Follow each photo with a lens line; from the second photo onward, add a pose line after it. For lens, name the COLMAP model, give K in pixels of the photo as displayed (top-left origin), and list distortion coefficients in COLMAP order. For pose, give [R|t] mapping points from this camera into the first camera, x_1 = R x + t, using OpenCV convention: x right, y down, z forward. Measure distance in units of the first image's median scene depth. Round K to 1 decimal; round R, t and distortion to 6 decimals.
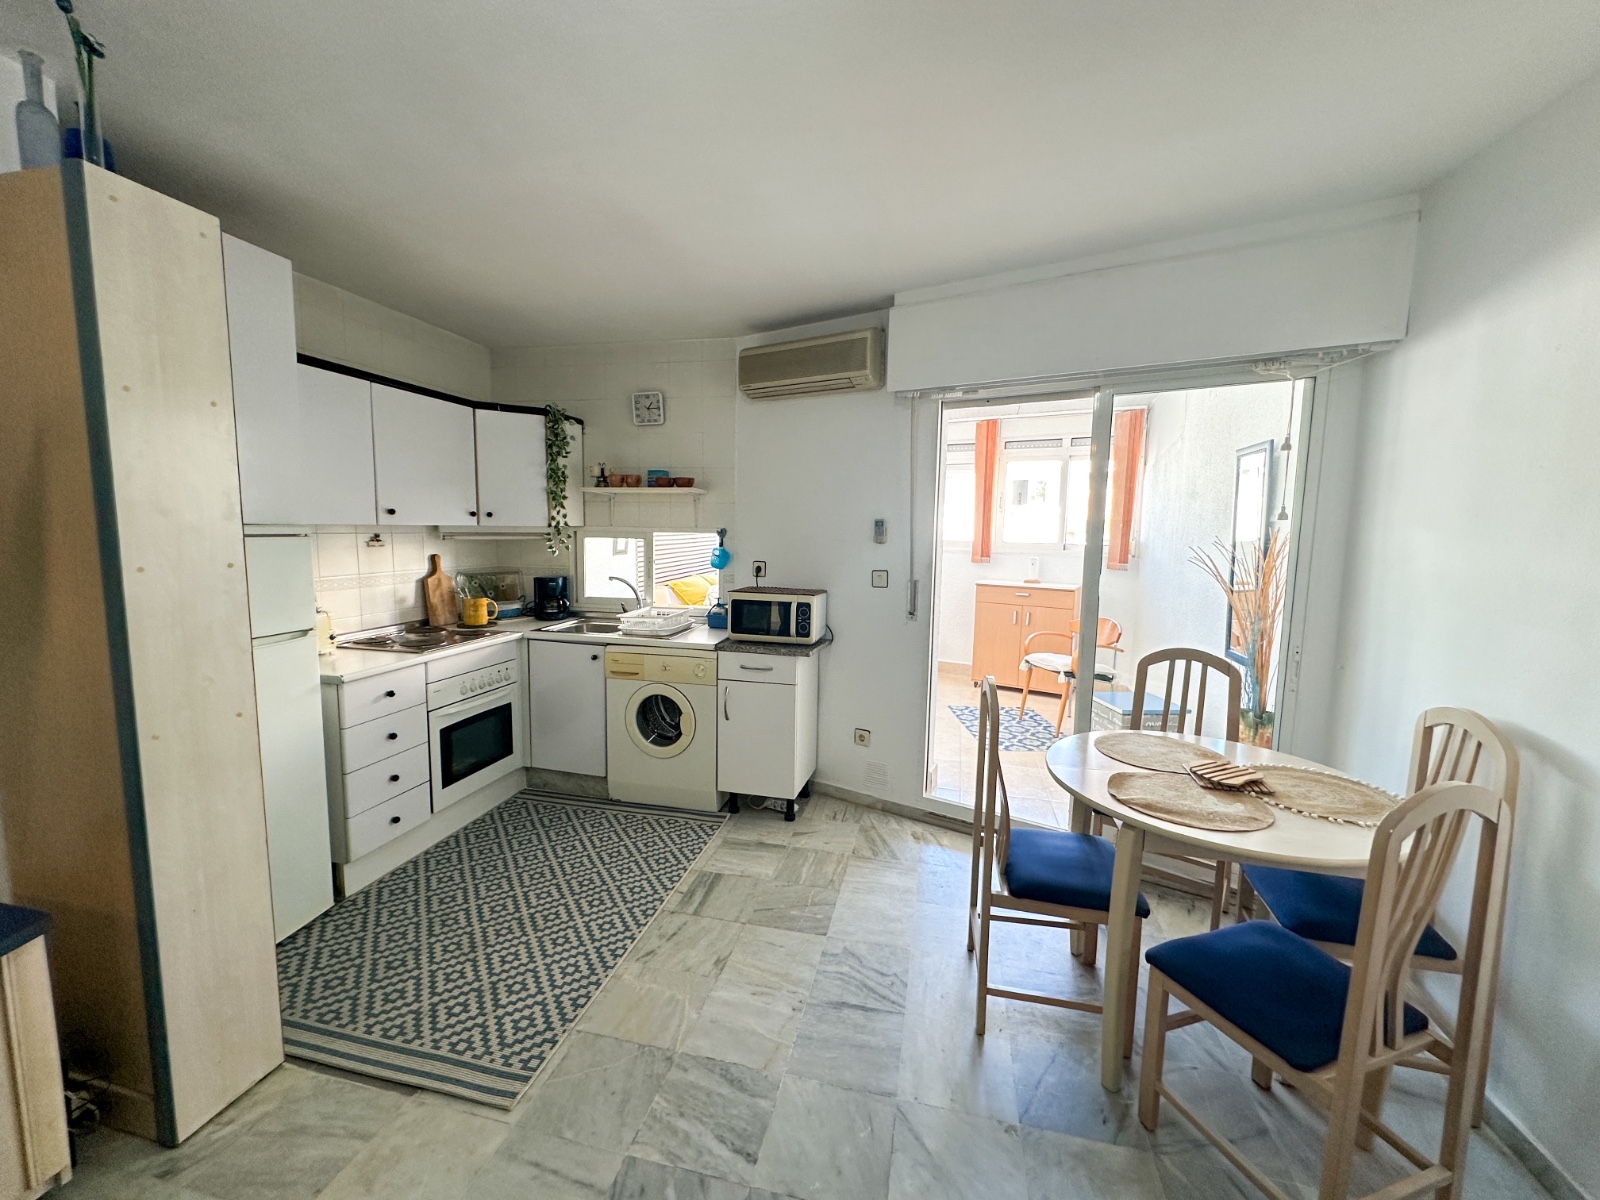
lens RADIAL K [[634.7, 0, 801.2], [0, 634.7, 597.3], [0, 0, 1]] dist [-0.000752, 0.000073]
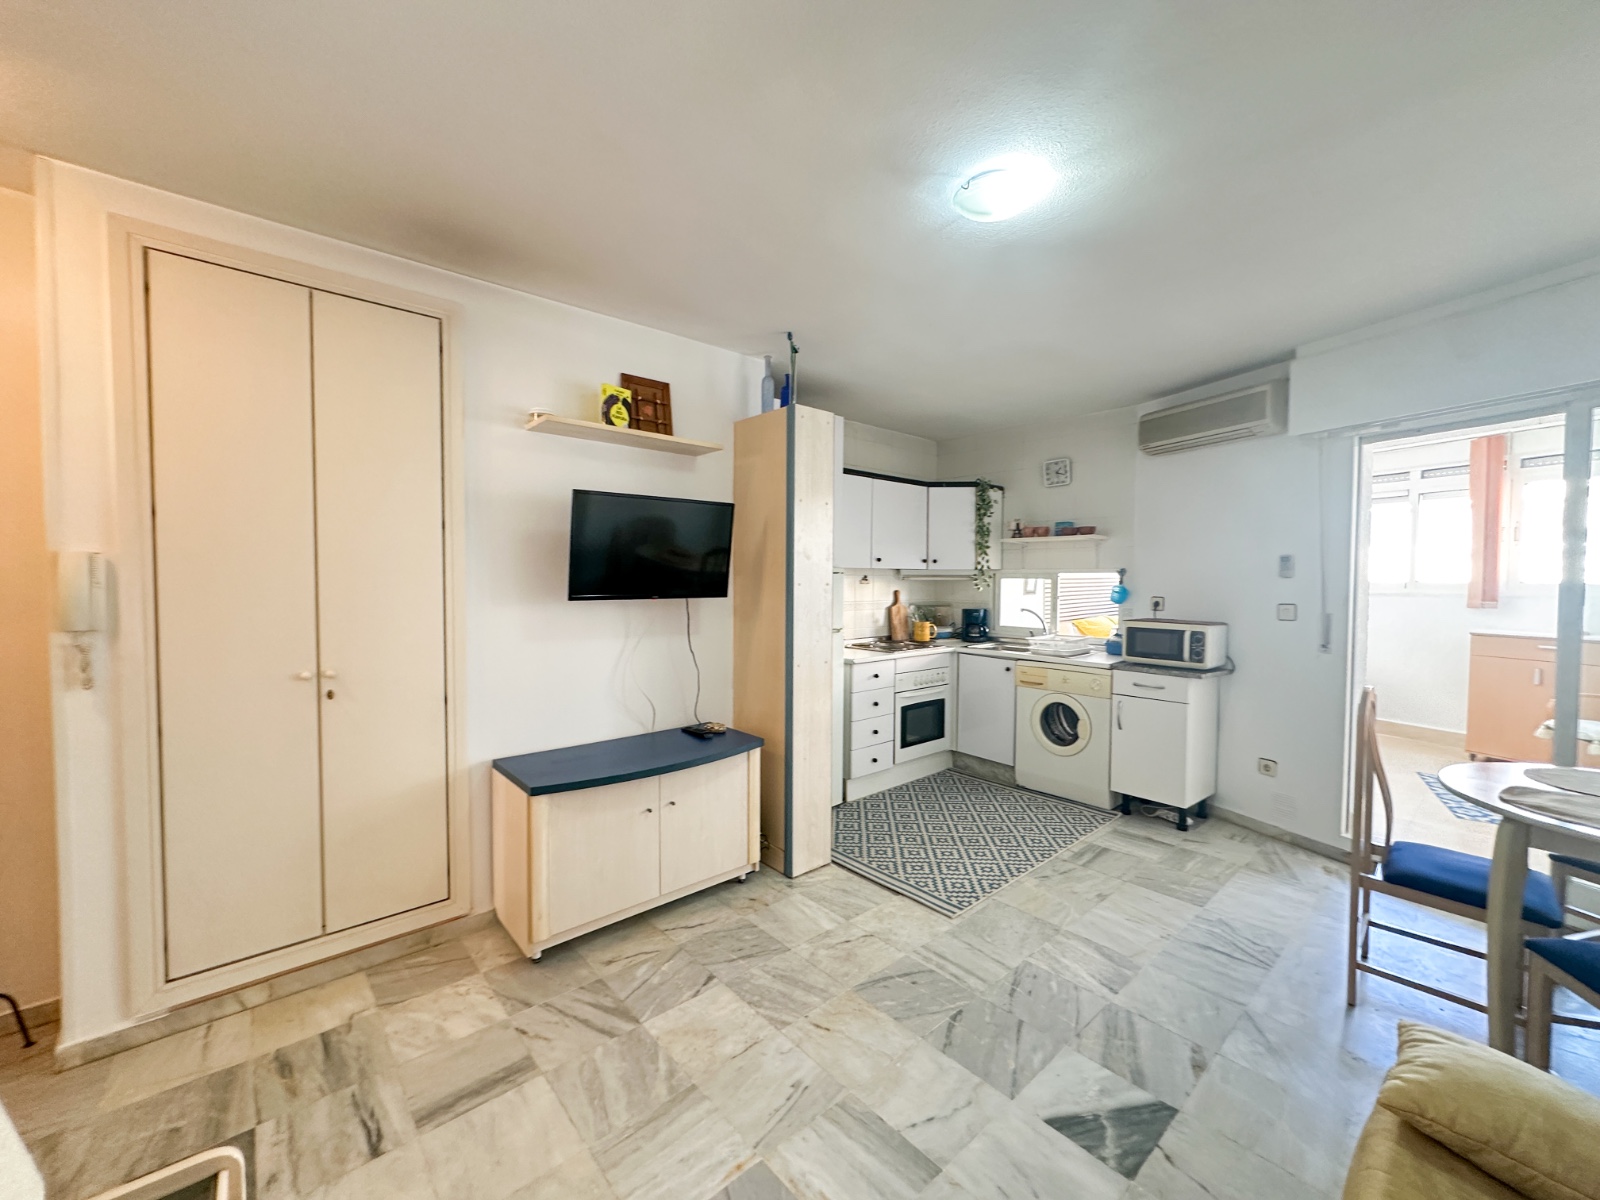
lens RADIAL K [[634.7, 0, 801.2], [0, 634.7, 597.3], [0, 0, 1]] dist [-0.000752, 0.000073]
pose [[0.813518, 0.004800, -0.581520, 0.080850], [-0.054360, 0.996215, -0.067823, 0.060053], [0.578993, 0.086787, 0.810700, -0.297230]]
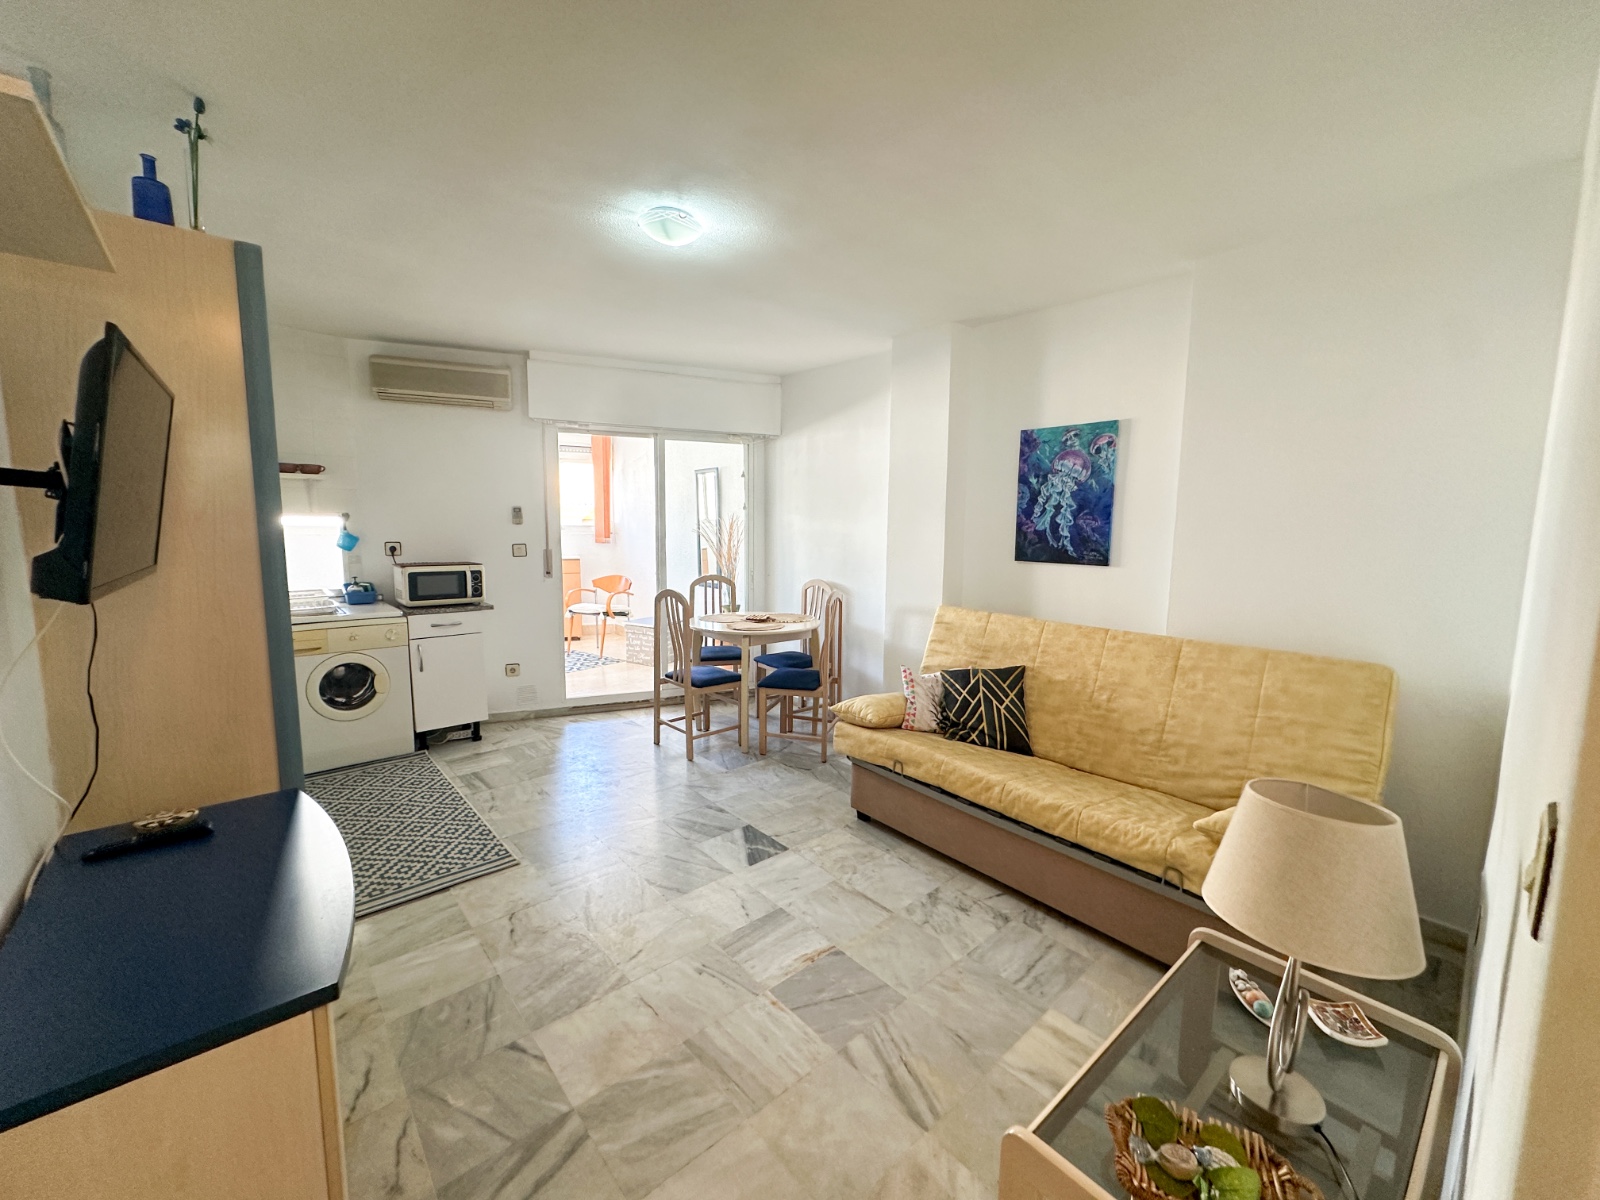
lens RADIAL K [[634.7, 0, 801.2], [0, 634.7, 597.3], [0, 0, 1]] dist [-0.000752, 0.000073]
pose [[0.580384, -0.104759, 0.807577, -0.635608], [0.086902, 0.993996, 0.066487, 0.033584], [-0.809693, 0.031592, 0.586003, -0.290245]]
